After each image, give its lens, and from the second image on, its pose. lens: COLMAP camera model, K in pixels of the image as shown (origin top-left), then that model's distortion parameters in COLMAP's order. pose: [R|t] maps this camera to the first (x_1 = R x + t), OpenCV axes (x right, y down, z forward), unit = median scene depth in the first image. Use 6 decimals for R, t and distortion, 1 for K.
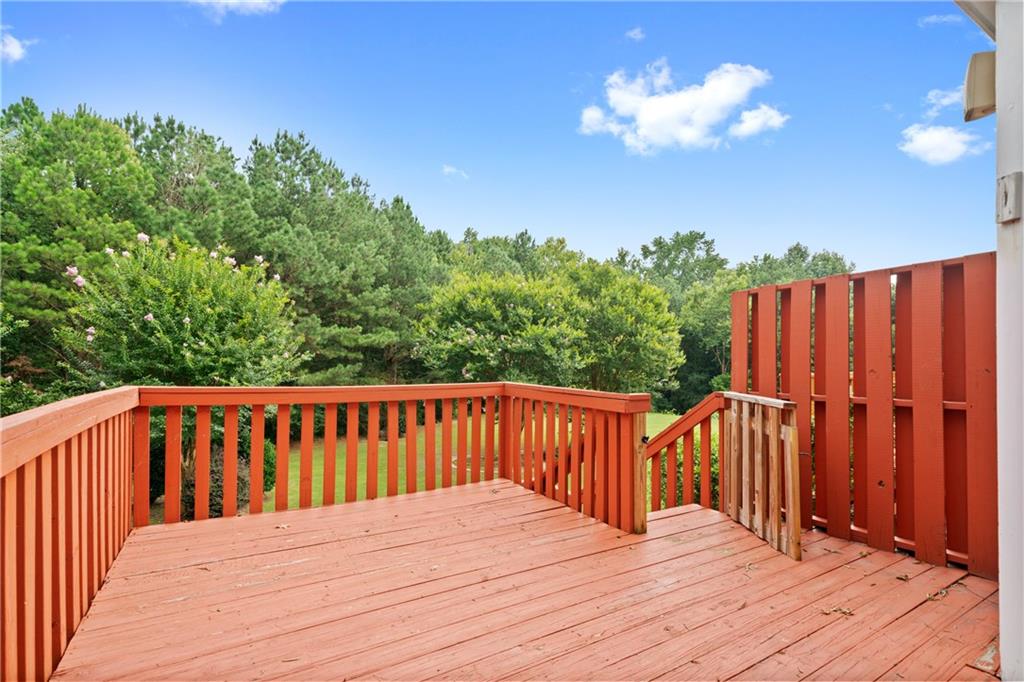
lens RADIAL K [[477.0, 0, 512.0], [0, 477.0, 341.0], [0, 0, 1]] dist [0.003330, 0.000611]
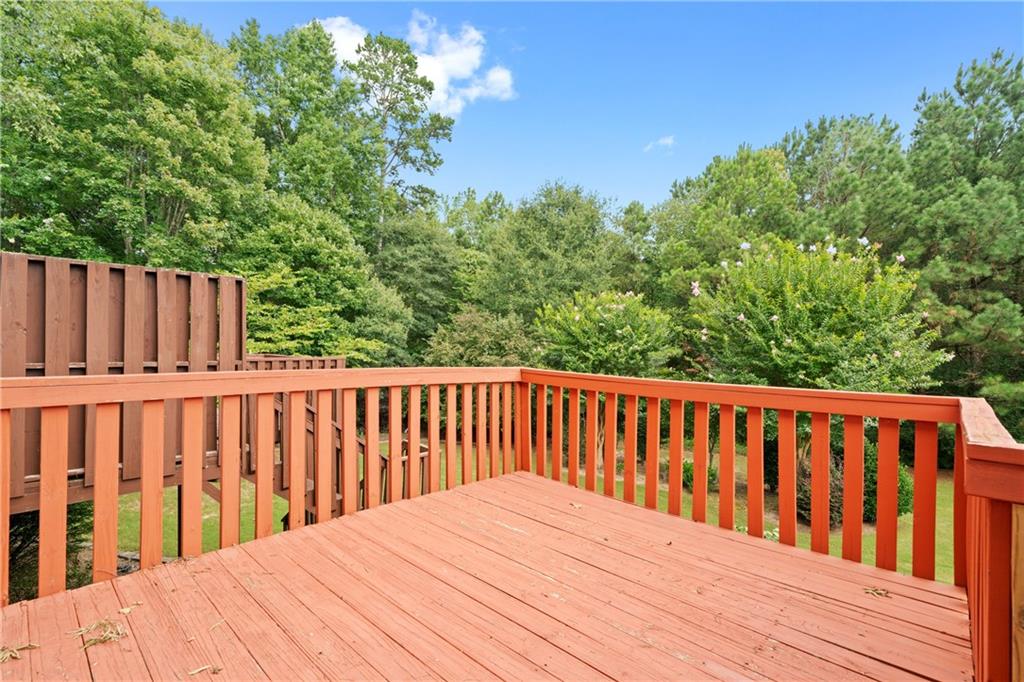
lens RADIAL K [[471.2, 0, 495.1], [0, 471.2, 345.2], [0, 0, 1]] dist [0.000373, 0.000804]
pose [[0.249064, -0.008644, -0.968448, 0.147045], [0.014873, 0.999876, -0.005100, 0.010519], [0.968373, -0.013134, 0.249162, 0.170665]]
